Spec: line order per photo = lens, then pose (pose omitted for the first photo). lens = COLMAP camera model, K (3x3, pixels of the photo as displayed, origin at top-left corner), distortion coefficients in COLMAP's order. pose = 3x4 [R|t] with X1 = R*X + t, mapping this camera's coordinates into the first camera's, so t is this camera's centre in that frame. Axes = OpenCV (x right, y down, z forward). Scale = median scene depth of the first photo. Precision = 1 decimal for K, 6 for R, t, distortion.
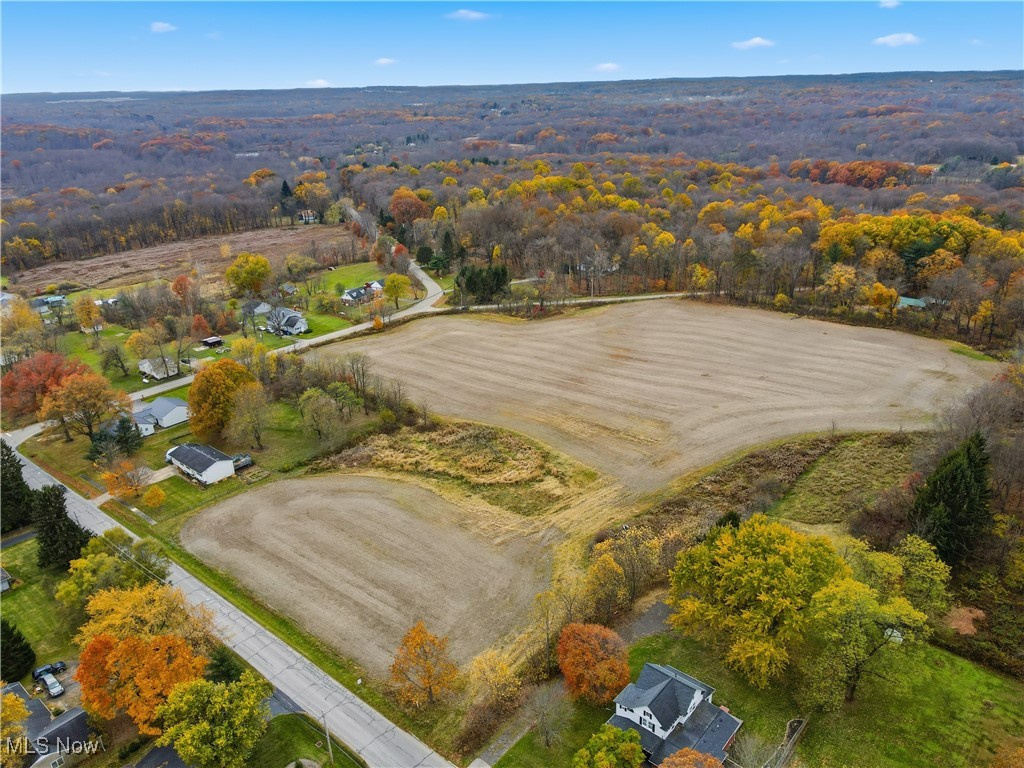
lens RADIAL K [[745.0, 0, 521.3], [0, 745.0, 384.3], [0, 0, 1]] dist [0.013319, 0.008117]
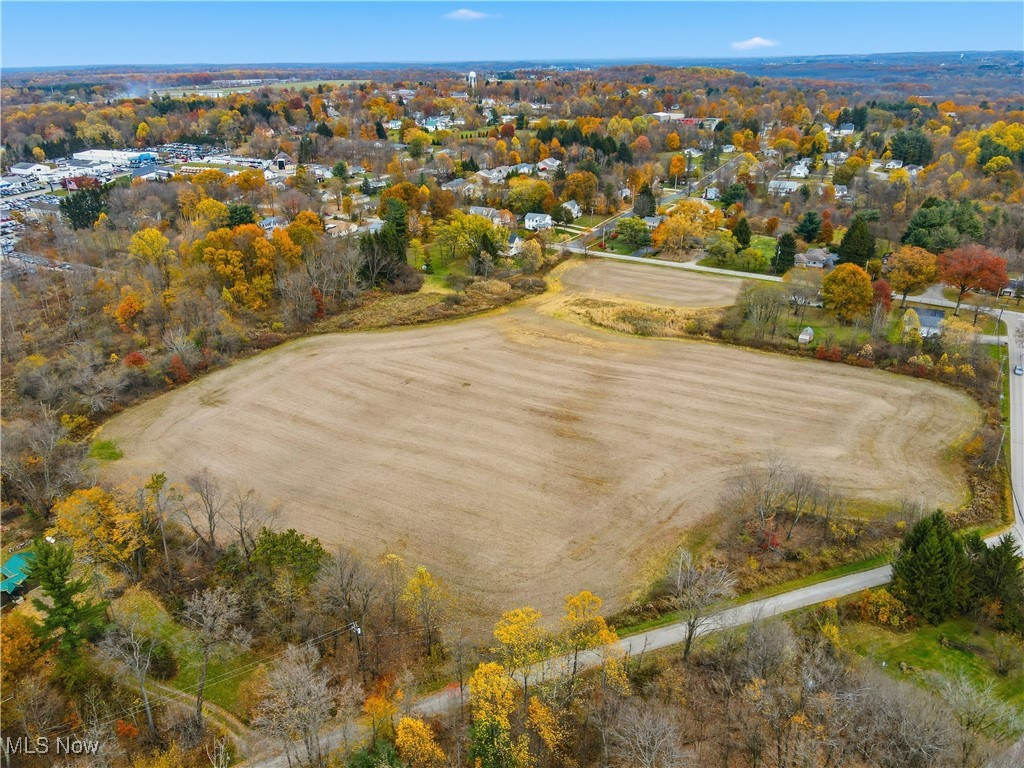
lens RADIAL K [[745.0, 0, 521.3], [0, 745.0, 384.3], [0, 0, 1]] dist [0.013319, 0.008117]
pose [[-0.981598, 0.107644, -0.157725, 0.278001], [-0.038917, 0.695870, 0.717113, -0.577852], [0.186949, 0.710055, -0.678876, 1.399496]]
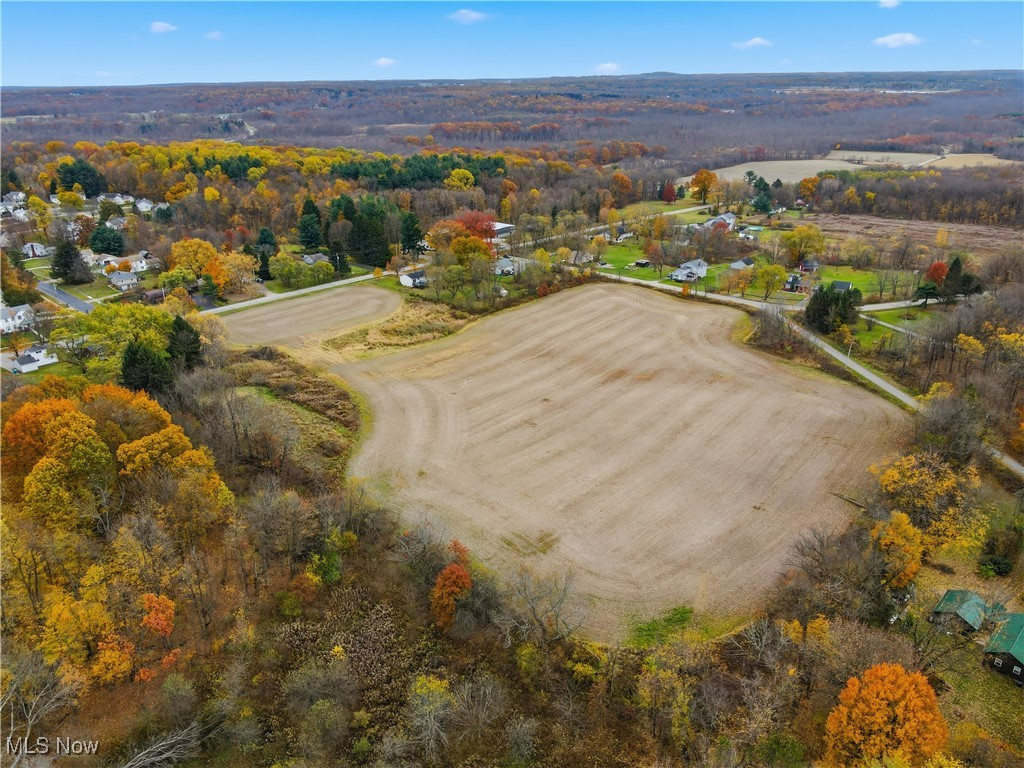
lens RADIAL K [[745.0, 0, 521.3], [0, 745.0, 384.3], [0, 0, 1]] dist [0.013319, 0.008117]
pose [[-0.003146, 0.404273, -0.914633, 0.908801], [-0.365346, 0.850945, 0.377379, -0.305561], [0.930866, 0.335345, 0.145022, 0.712816]]
